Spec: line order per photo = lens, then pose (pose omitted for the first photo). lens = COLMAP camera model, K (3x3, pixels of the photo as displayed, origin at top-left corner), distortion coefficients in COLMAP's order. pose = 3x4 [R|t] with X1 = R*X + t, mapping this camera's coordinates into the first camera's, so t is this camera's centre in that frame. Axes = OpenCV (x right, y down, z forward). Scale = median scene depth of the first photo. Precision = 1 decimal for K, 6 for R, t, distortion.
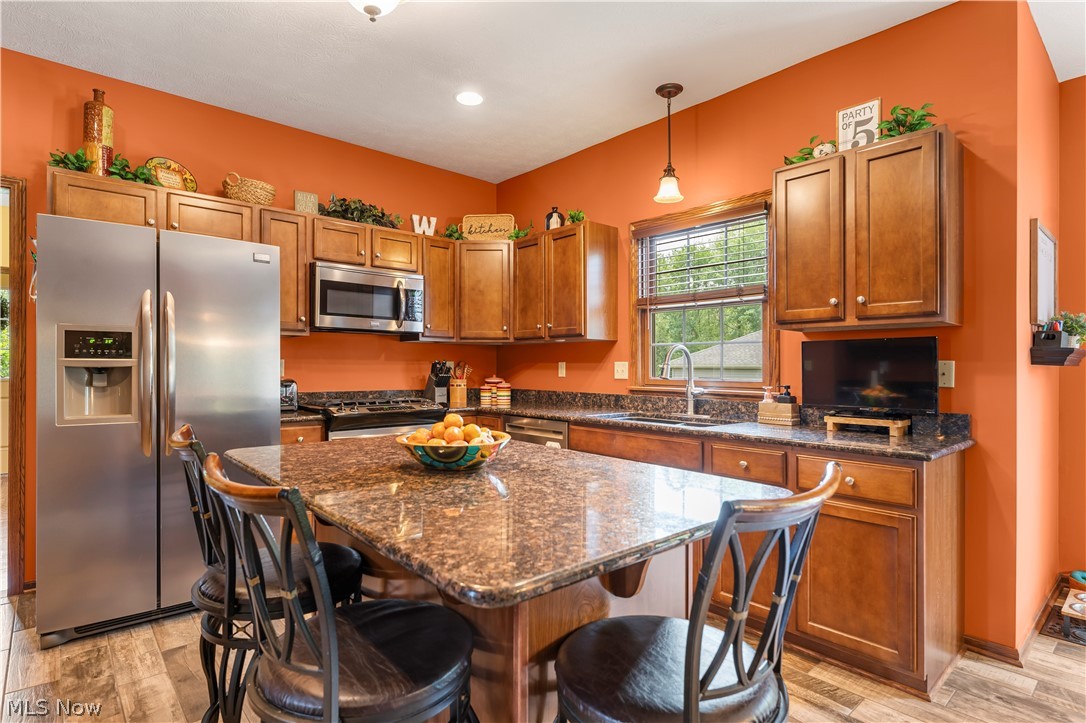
lens RADIAL K [[552.4, 0, 551.8], [0, 552.4, 362.6], [0, 0, 1]] dist [0.003067, -0.001135]
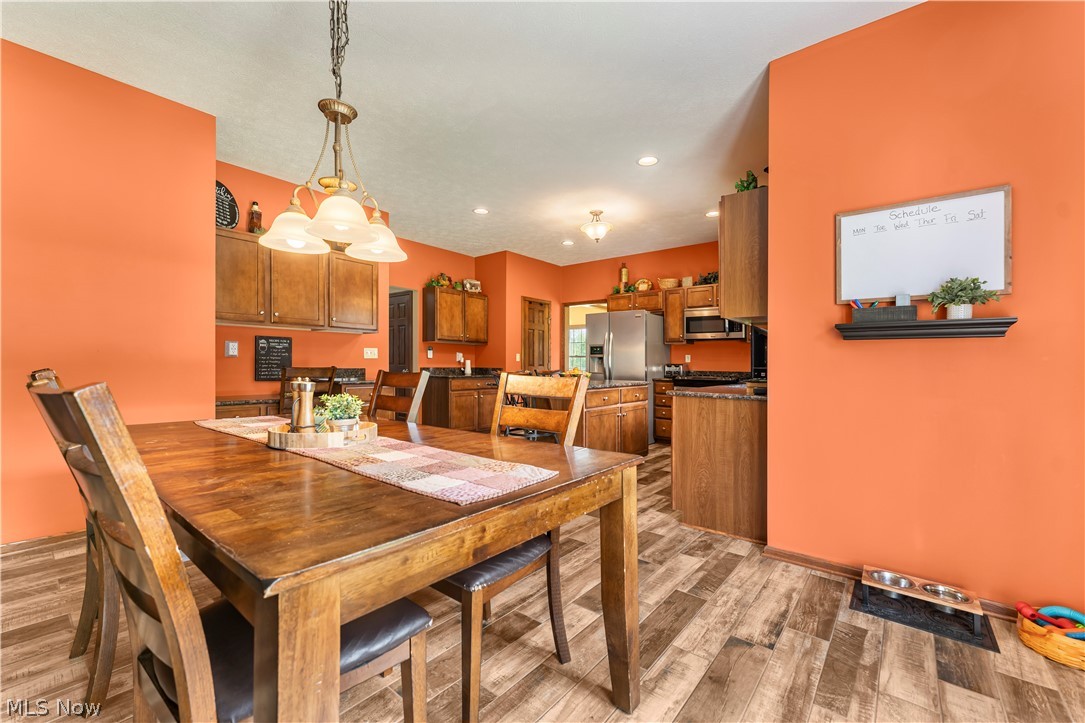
lens RADIAL K [[444.7, 0, 544.7], [0, 444.7, 361.5], [0, 0, 1]] dist [-0.003452, 0.000034]
pose [[0.172774, -0.012018, -0.984888, 1.273832], [-0.006388, 0.999891, -0.013322, 0.051722], [0.984941, 0.008593, 0.172679, 0.175195]]
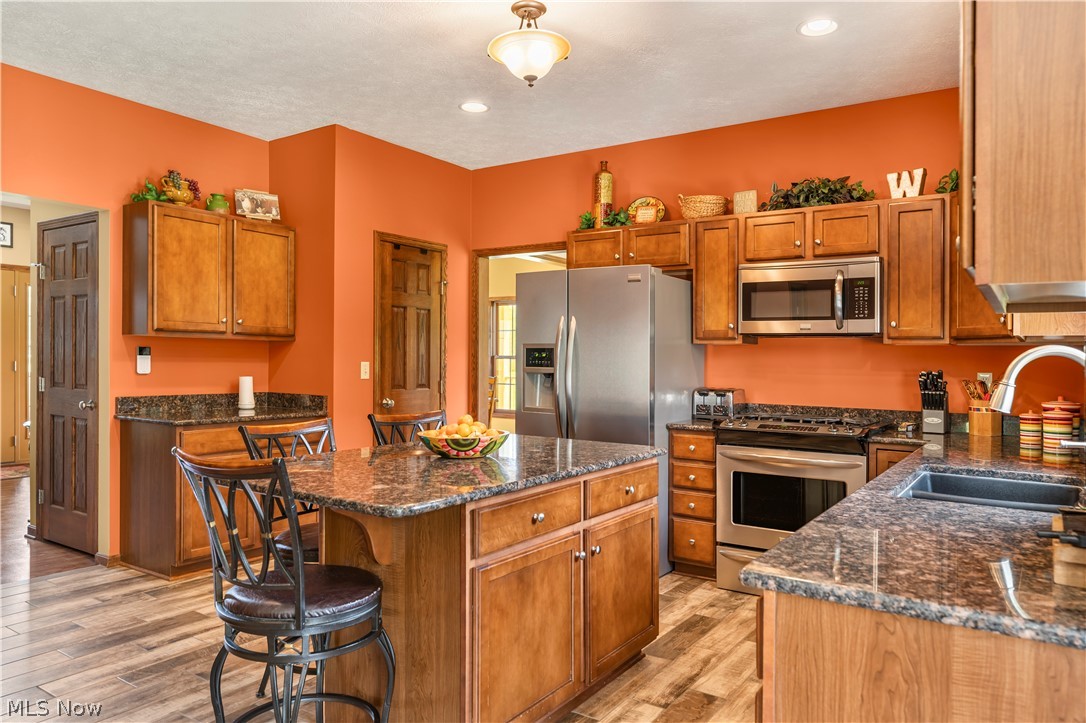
lens RADIAL K [[734.8, 0, 543.3], [0, 734.8, 365.0], [0, 0, 1]] dist [-0.001912, -0.000240]
pose [[0.253828, 0.001961, -0.967247, 0.750553], [-0.008650, 0.999963, -0.000243, -0.009054], [0.967211, 0.008428, 0.253835, 0.386181]]
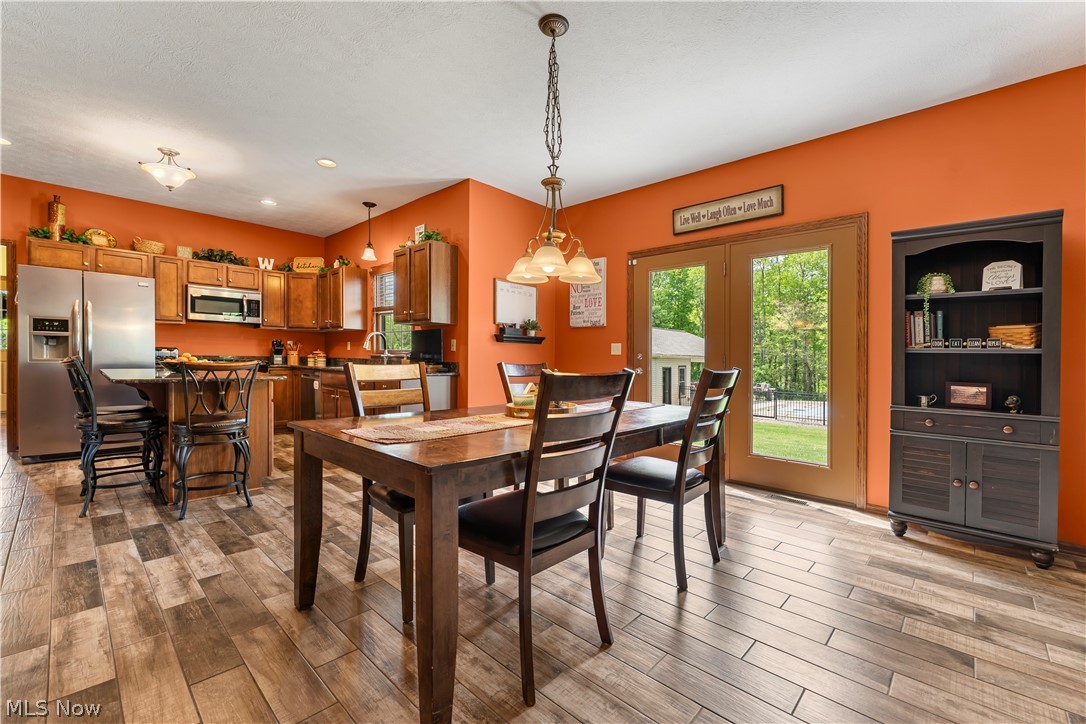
lens RADIAL K [[445.1, 0, 547.6], [0, 445.1, 357.9], [0, 0, 1]] dist [-0.003452, 0.000034]
pose [[0.994249, 0.009883, 0.106637, 0.674085], [-0.011045, 0.999886, 0.010313, 0.040243], [-0.106523, -0.011432, 0.994245, -0.676310]]
